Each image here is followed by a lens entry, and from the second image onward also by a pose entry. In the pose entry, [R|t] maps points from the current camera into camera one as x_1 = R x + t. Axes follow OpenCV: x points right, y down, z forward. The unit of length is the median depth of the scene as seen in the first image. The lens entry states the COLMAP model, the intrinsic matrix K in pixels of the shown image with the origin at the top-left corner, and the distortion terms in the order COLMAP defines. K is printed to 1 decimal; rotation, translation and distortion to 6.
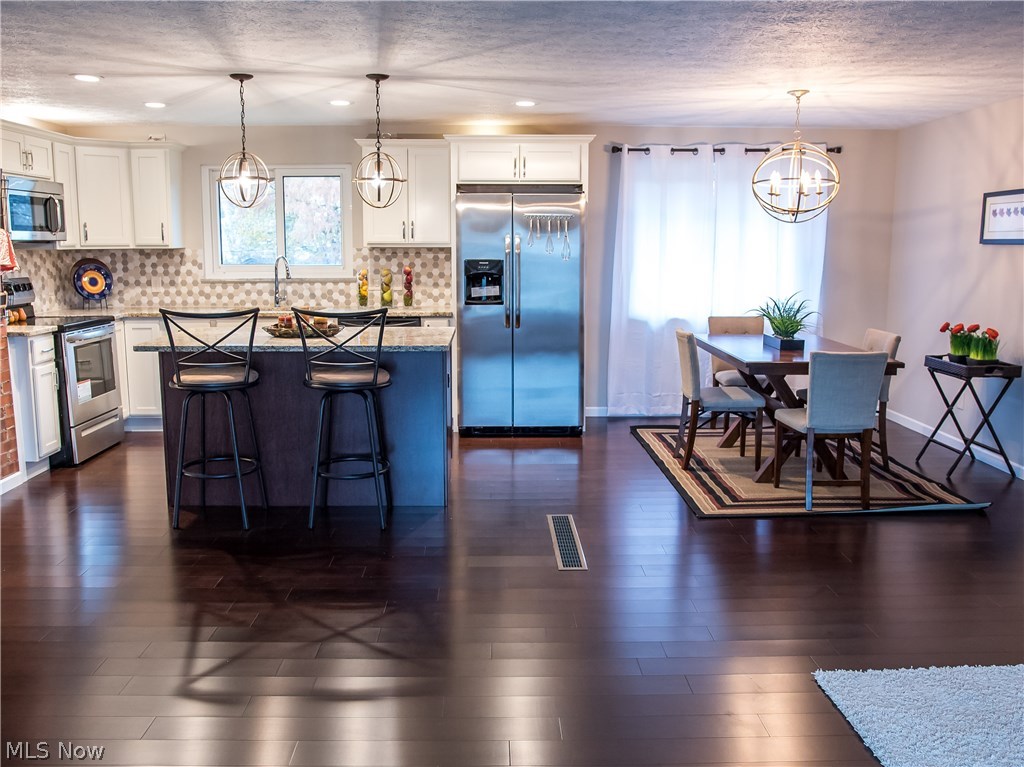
lens RADIAL K [[982.4, 0, 515.5], [0, 982.4, 370.8], [0, 0, 1]] dist [-0.072425, 0.110450]
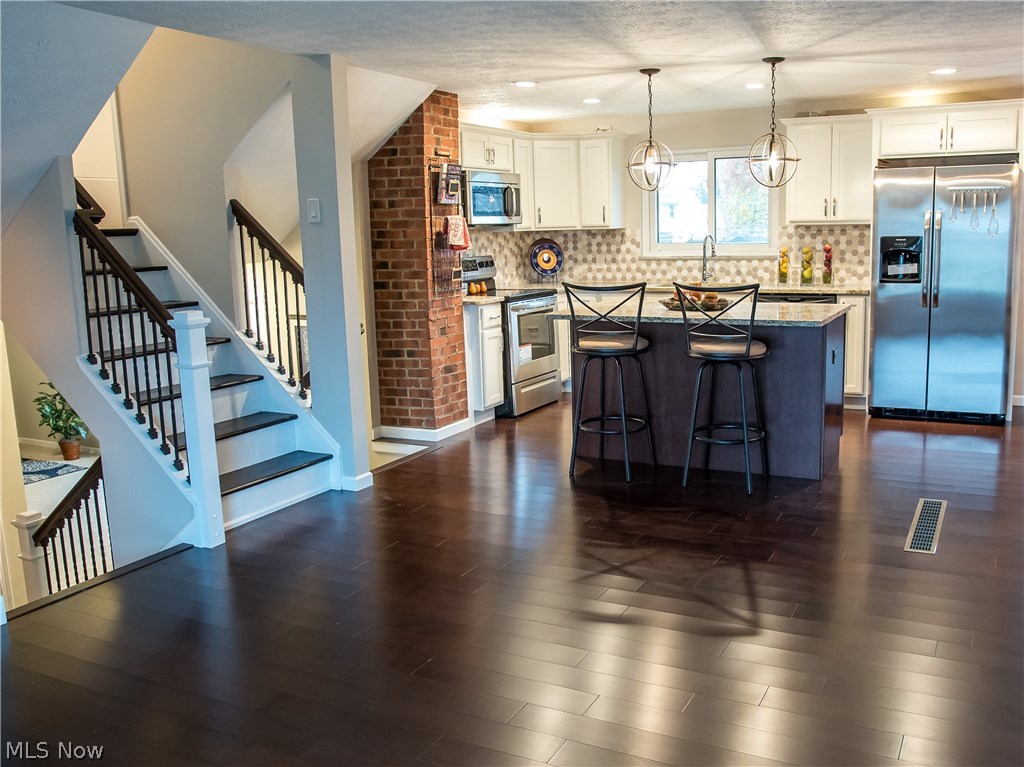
lens RADIAL K [[982.4, 0, 515.5], [0, 982.4, 370.8], [0, 0, 1]] dist [-0.072425, 0.110450]
pose [[0.876337, 0.050548, -0.479039, 0.101771], [-0.040101, 0.998682, 0.032021, 0.004102], [0.480027, -0.008851, 0.877209, -0.029770]]
